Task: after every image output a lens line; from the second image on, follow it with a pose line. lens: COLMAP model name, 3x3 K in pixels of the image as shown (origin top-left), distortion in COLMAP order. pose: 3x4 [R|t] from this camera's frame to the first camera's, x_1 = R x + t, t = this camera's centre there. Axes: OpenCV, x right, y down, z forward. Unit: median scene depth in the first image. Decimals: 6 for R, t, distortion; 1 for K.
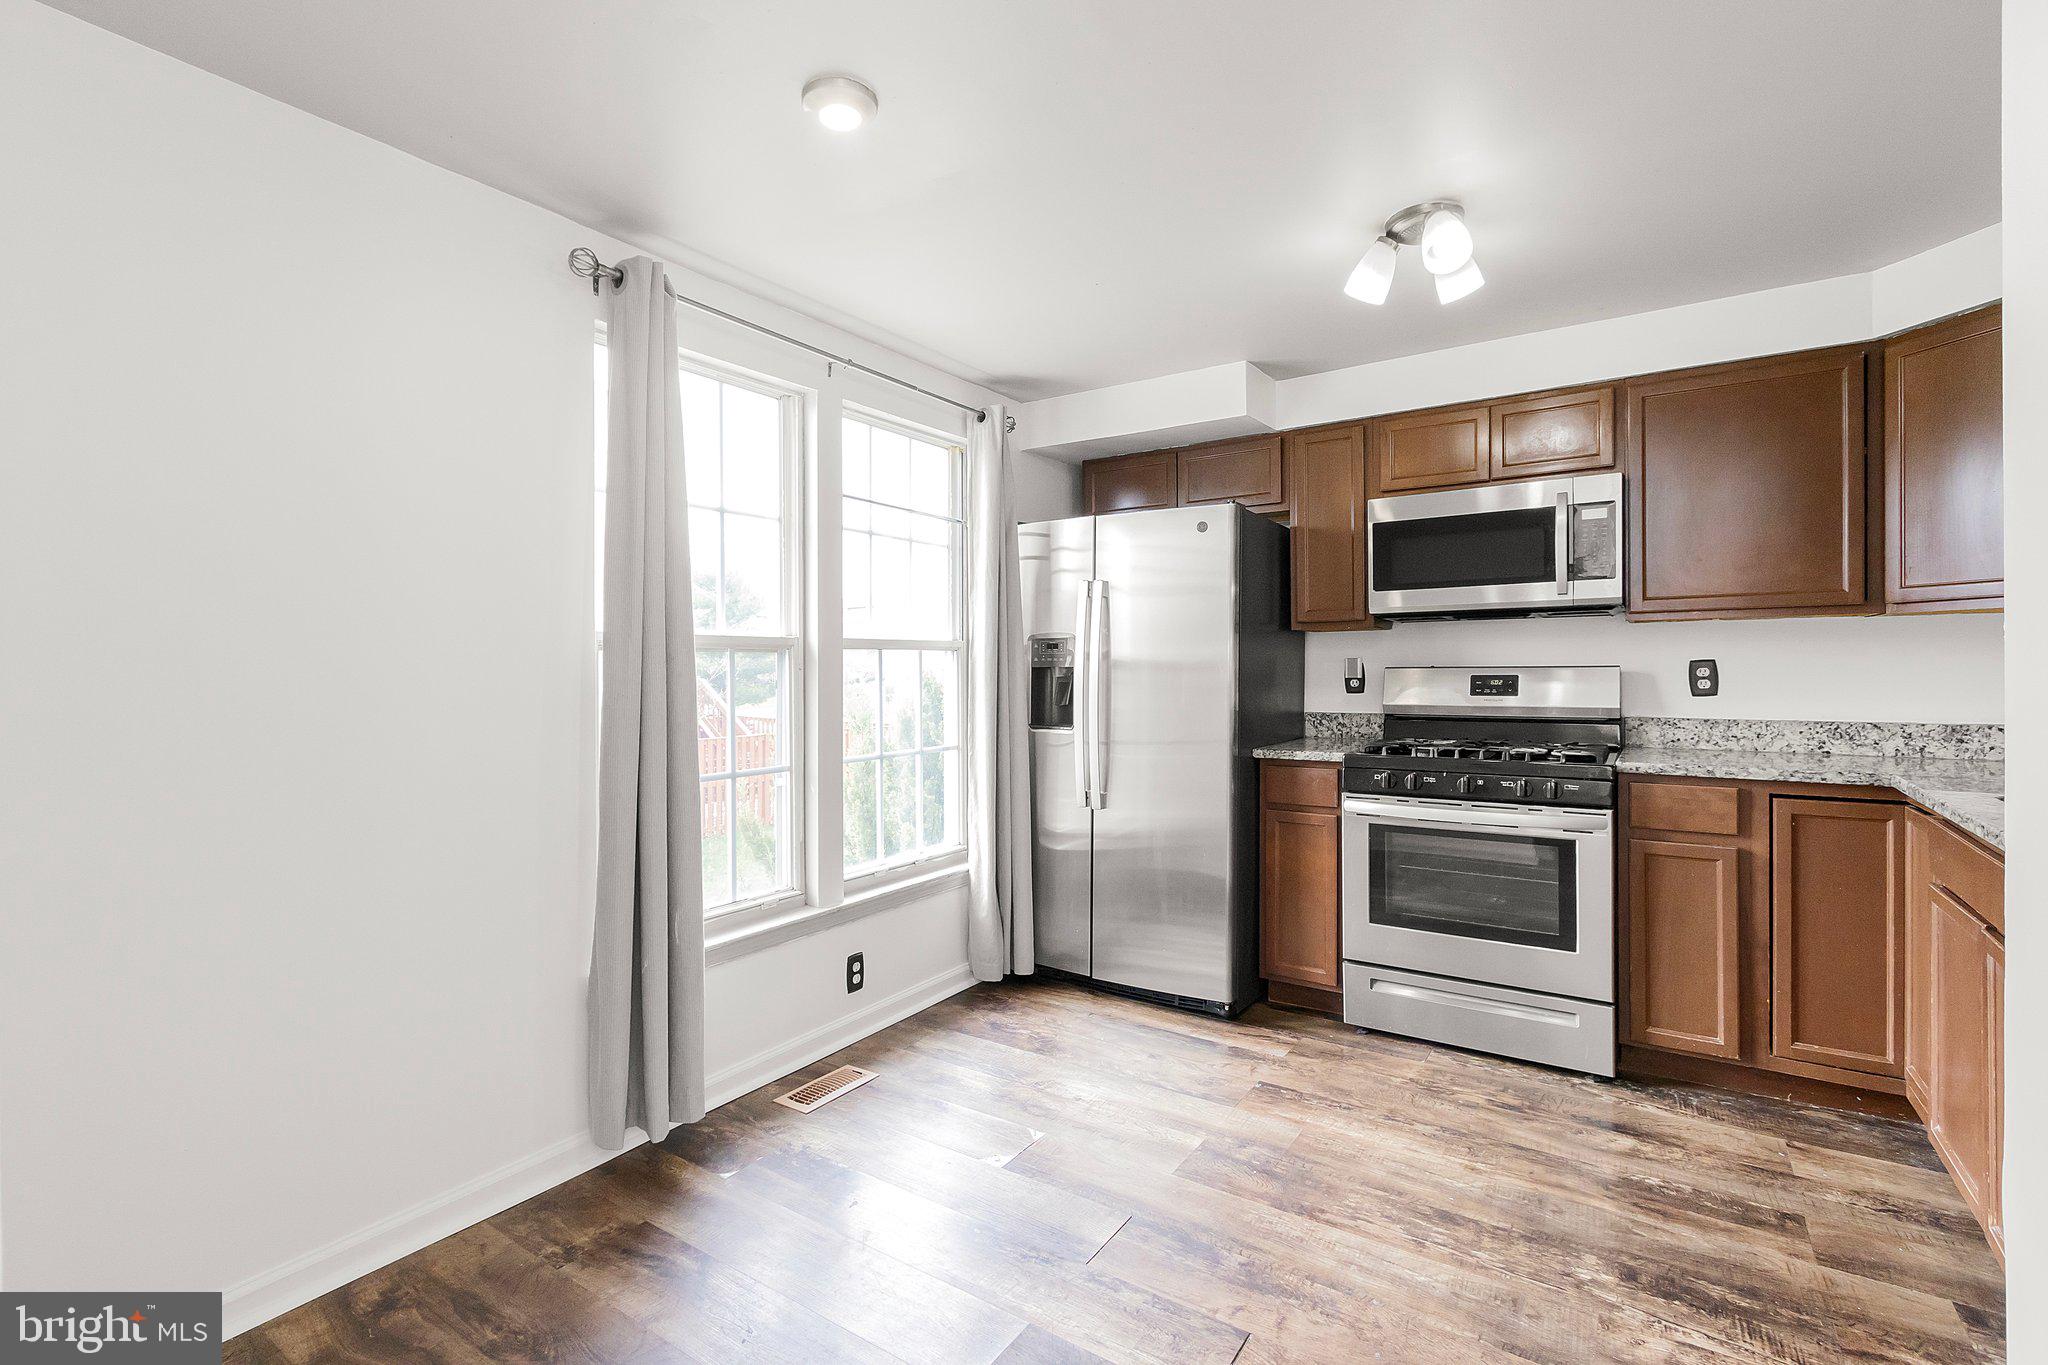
lens RADIAL K [[937.8, 0, 1019.5], [0, 937.8, 675.8], [0, 0, 1]] dist [0.005128, -0.001709]
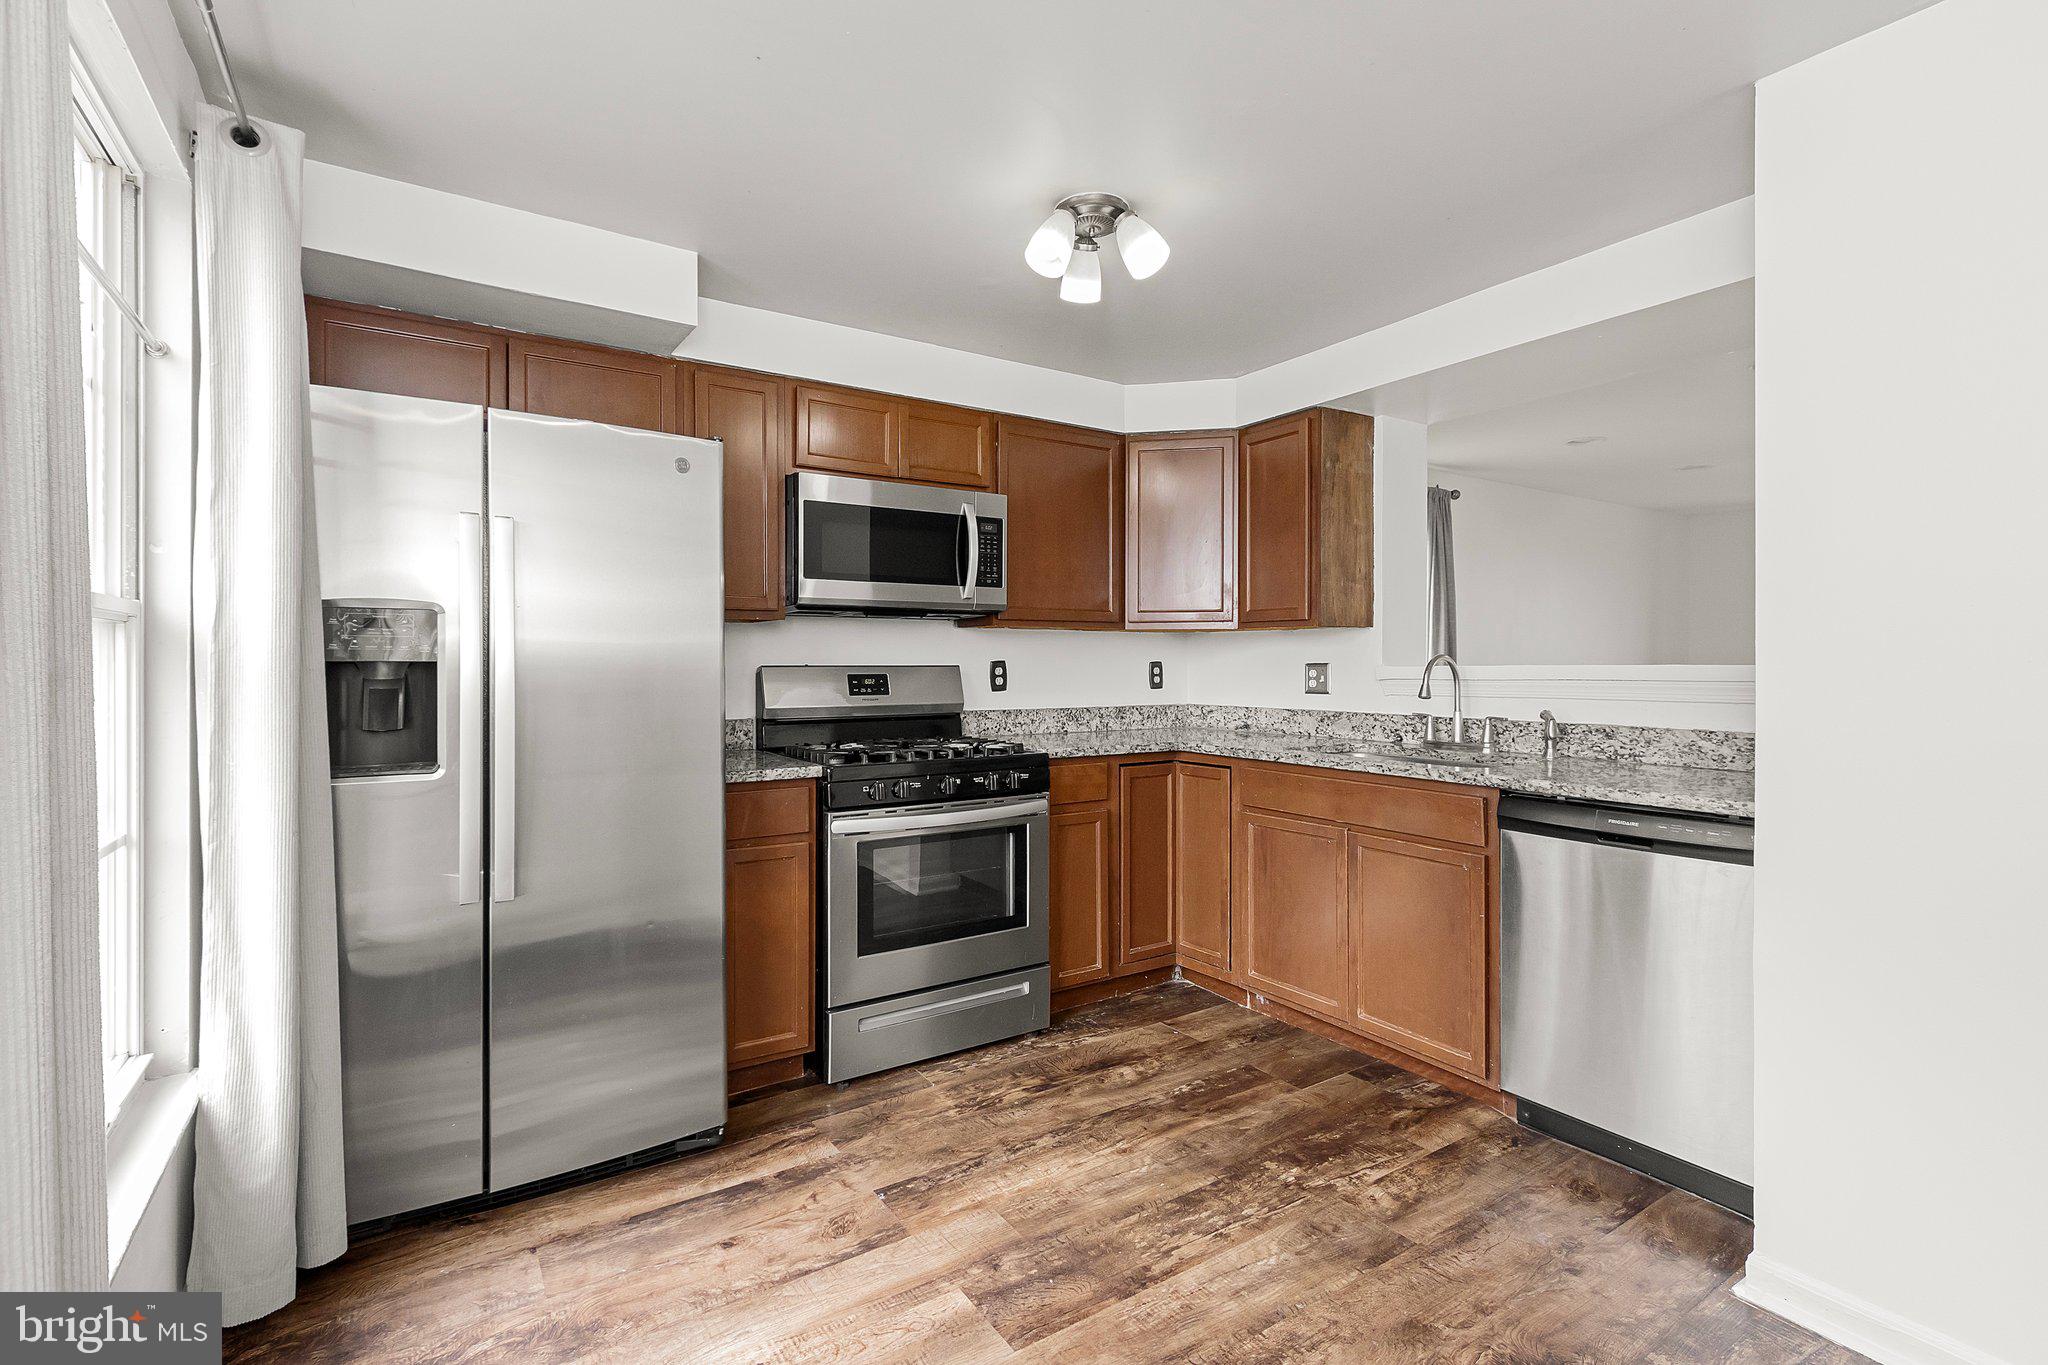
lens RADIAL K [[937.8, 0, 1026.1], [0, 937.8, 666.4], [0, 0, 1]] dist [0.005128, -0.001709]
pose [[0.378928, 0.005881, 0.925407, -0.436996], [0.005319, 0.999949, -0.008533, 0.000295], [-0.925411, 0.008156, 0.378878, 0.596944]]
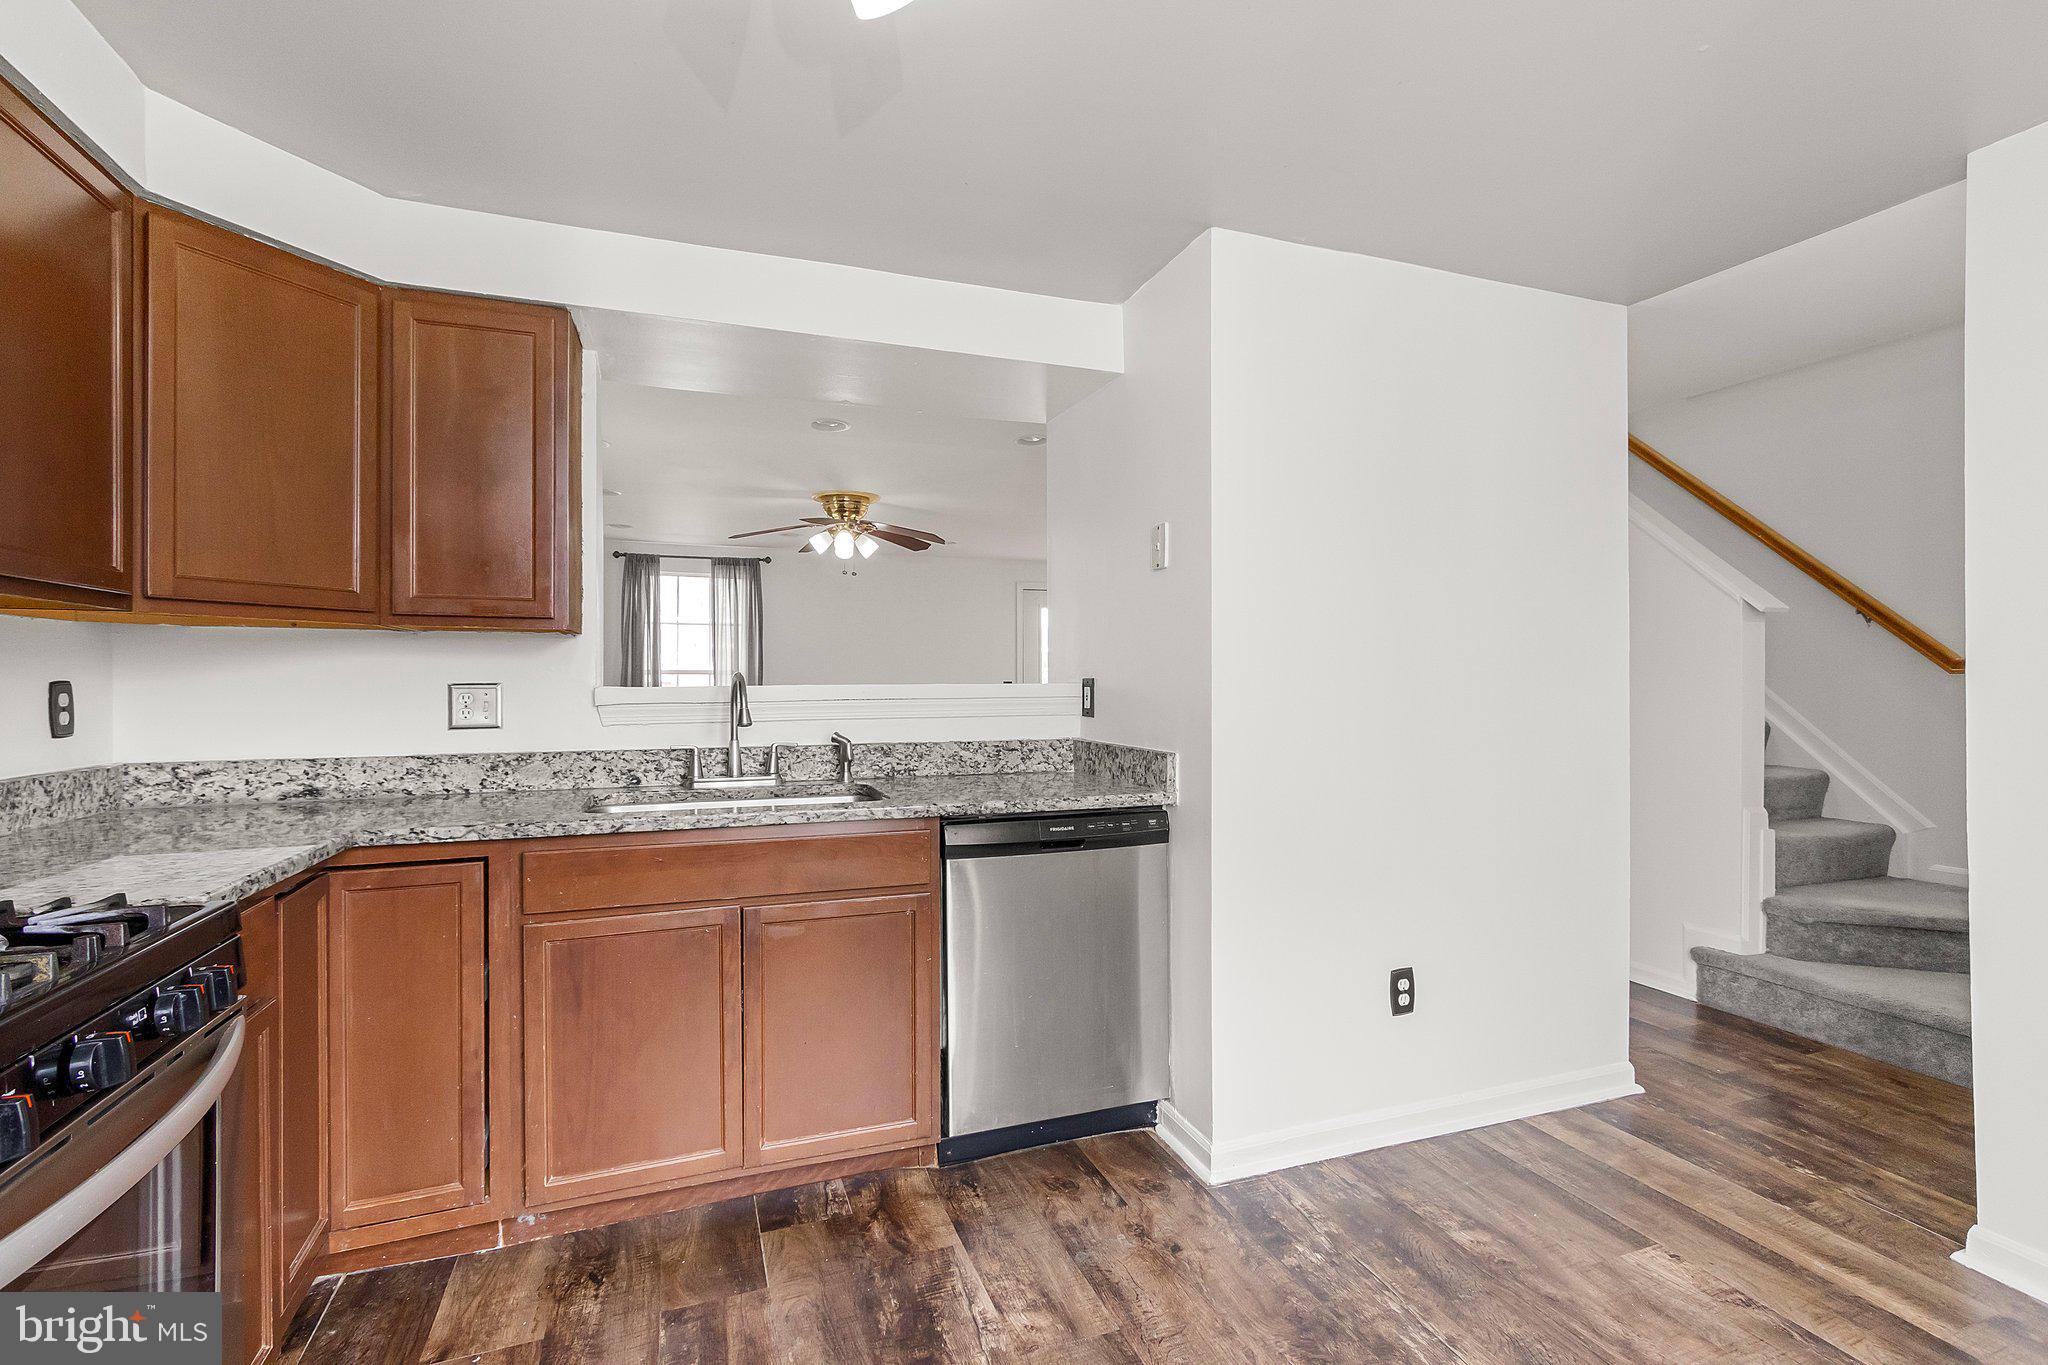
lens RADIAL K [[937.8, 0, 1002.0], [0, 937.8, 683.6], [0, 0, 1]] dist [0.005128, -0.001709]
pose [[-0.820702, 0.010941, 0.571251, 0.049508], [0.015133, 0.999882, 0.002592, -0.007983], [-0.571156, 0.010772, -0.820771, 1.179750]]
